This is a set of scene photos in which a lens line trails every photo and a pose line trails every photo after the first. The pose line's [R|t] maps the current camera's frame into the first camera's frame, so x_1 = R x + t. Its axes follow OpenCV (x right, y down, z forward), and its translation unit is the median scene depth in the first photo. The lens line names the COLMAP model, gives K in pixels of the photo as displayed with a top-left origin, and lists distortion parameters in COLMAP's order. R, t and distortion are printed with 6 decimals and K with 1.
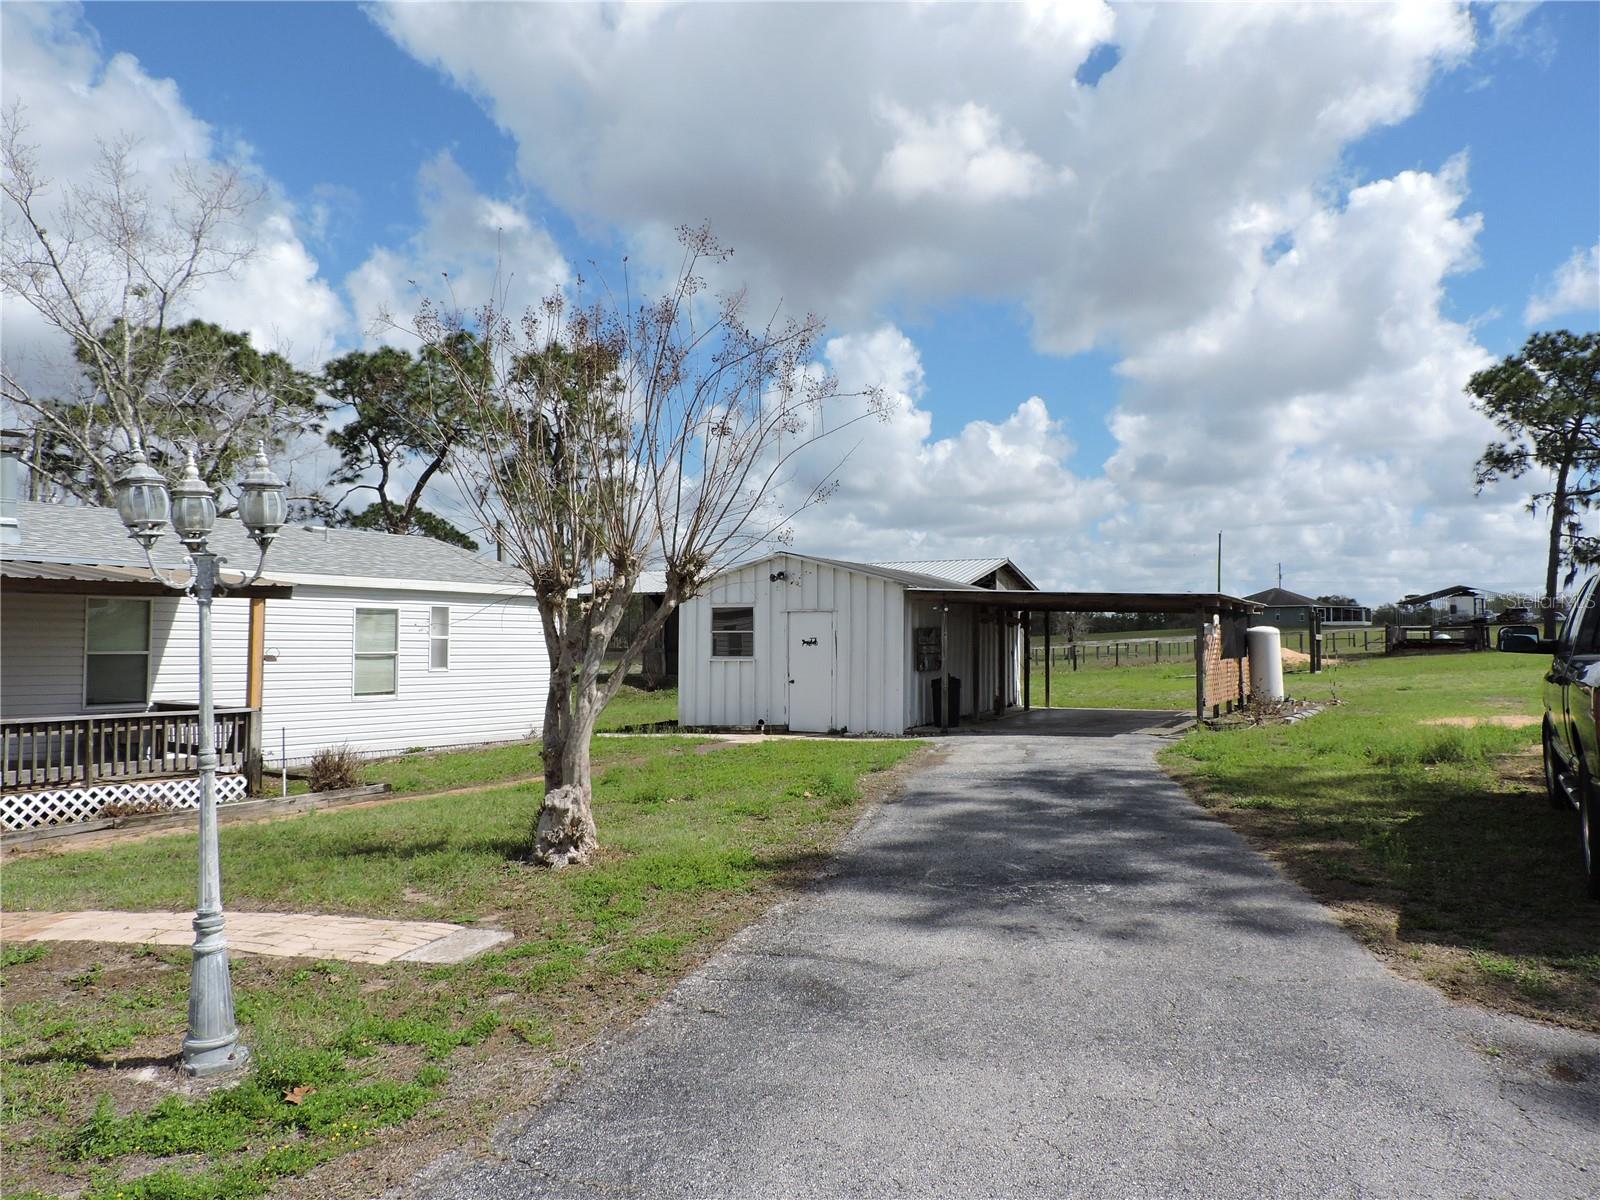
lens RADIAL K [[1142.2, 0, 808.0], [0, 1142.2, 601.4], [0, 0, 1]] dist [-0.017020, -0.000793]
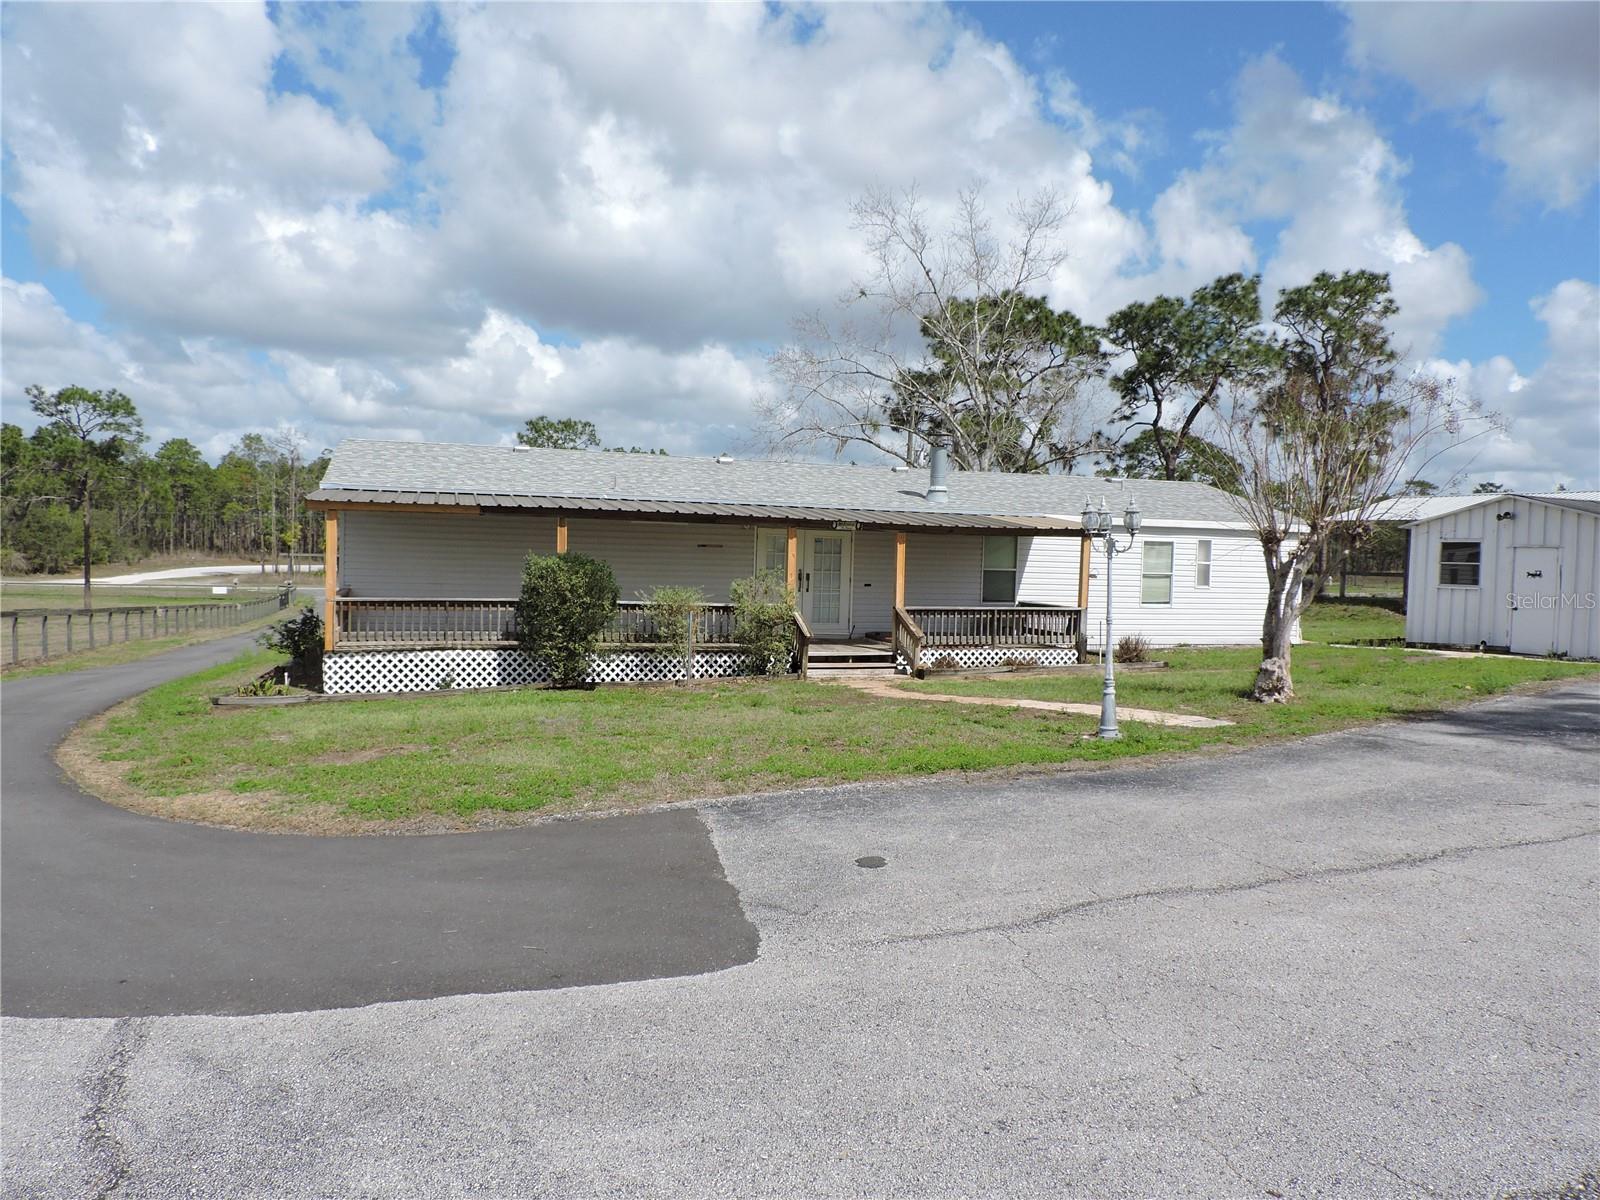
lens RADIAL K [[1142.2, 0, 808.0], [0, 1142.2, 601.4], [0, 0, 1]] dist [-0.017020, -0.000793]
pose [[0.797509, 0.043357, -0.601748, 0.102295], [0.000794, 0.997338, 0.072911, -0.019515], [0.603307, -0.058625, 0.795351, -0.313173]]
